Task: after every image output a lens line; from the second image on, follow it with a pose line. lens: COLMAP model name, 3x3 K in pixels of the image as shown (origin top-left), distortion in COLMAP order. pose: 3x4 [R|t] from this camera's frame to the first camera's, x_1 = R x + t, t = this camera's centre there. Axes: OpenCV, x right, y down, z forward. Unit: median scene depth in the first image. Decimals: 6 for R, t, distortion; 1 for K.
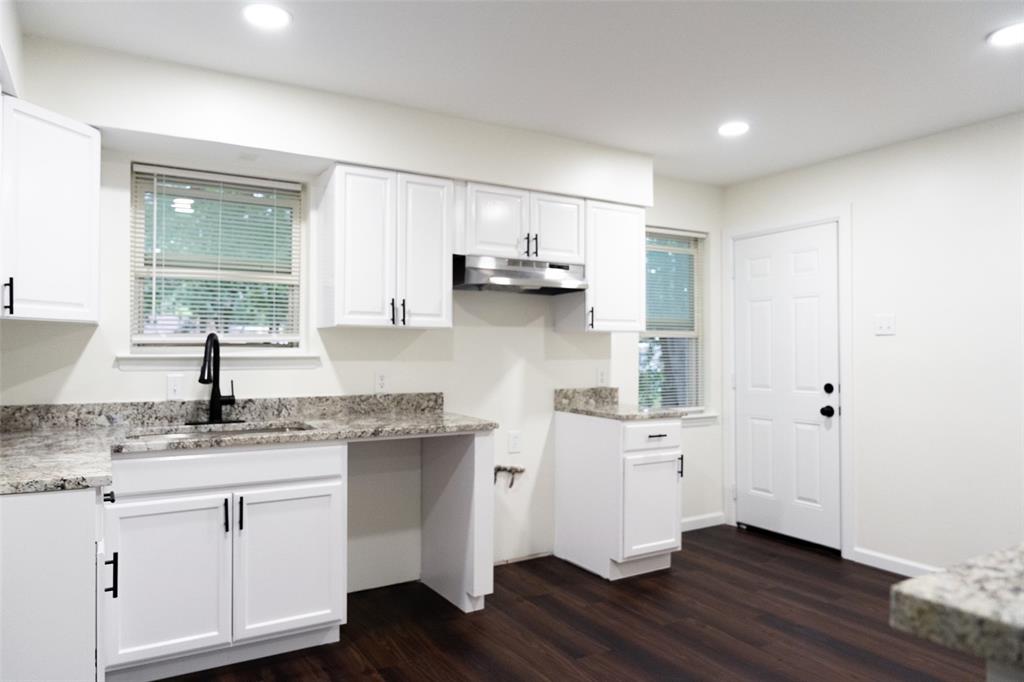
lens RADIAL K [[681.8, 0, 511.2], [0, 681.8, 341.1], [0, 0, 1]] dist [-0.007191, 0.000774]
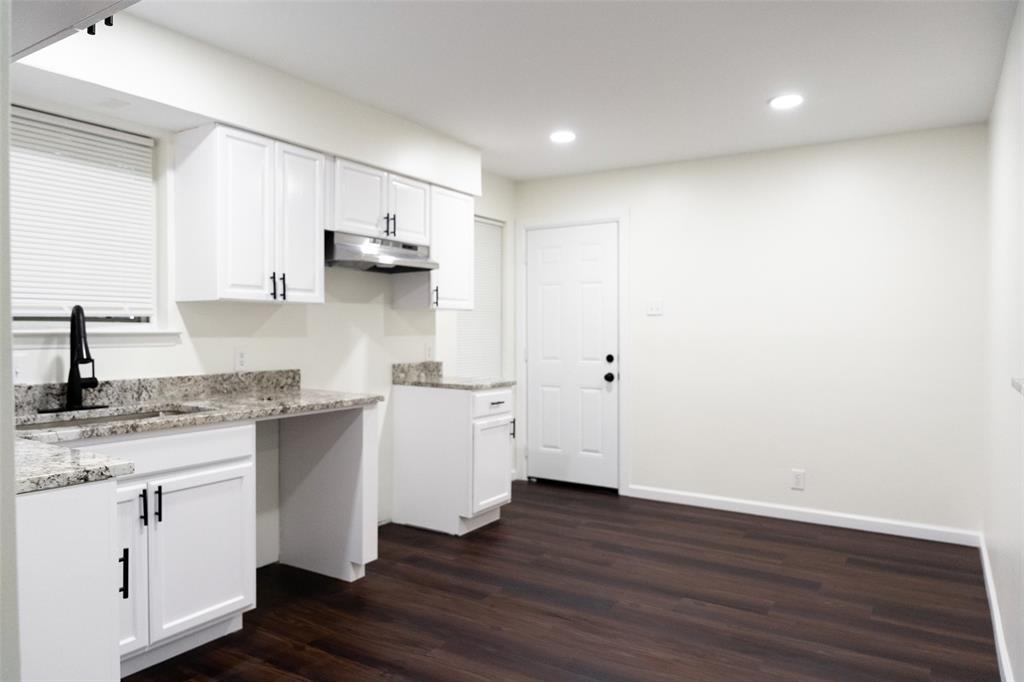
lens RADIAL K [[681.8, 0, 512.0], [0, 681.8, 340.6], [0, 0, 1]] dist [-0.007191, 0.000774]
pose [[0.893054, -0.006766, 0.449899, -0.289830], [-0.007349, 0.999534, 0.029618, 0.003049], [-0.449890, -0.029757, 0.892588, -0.013658]]
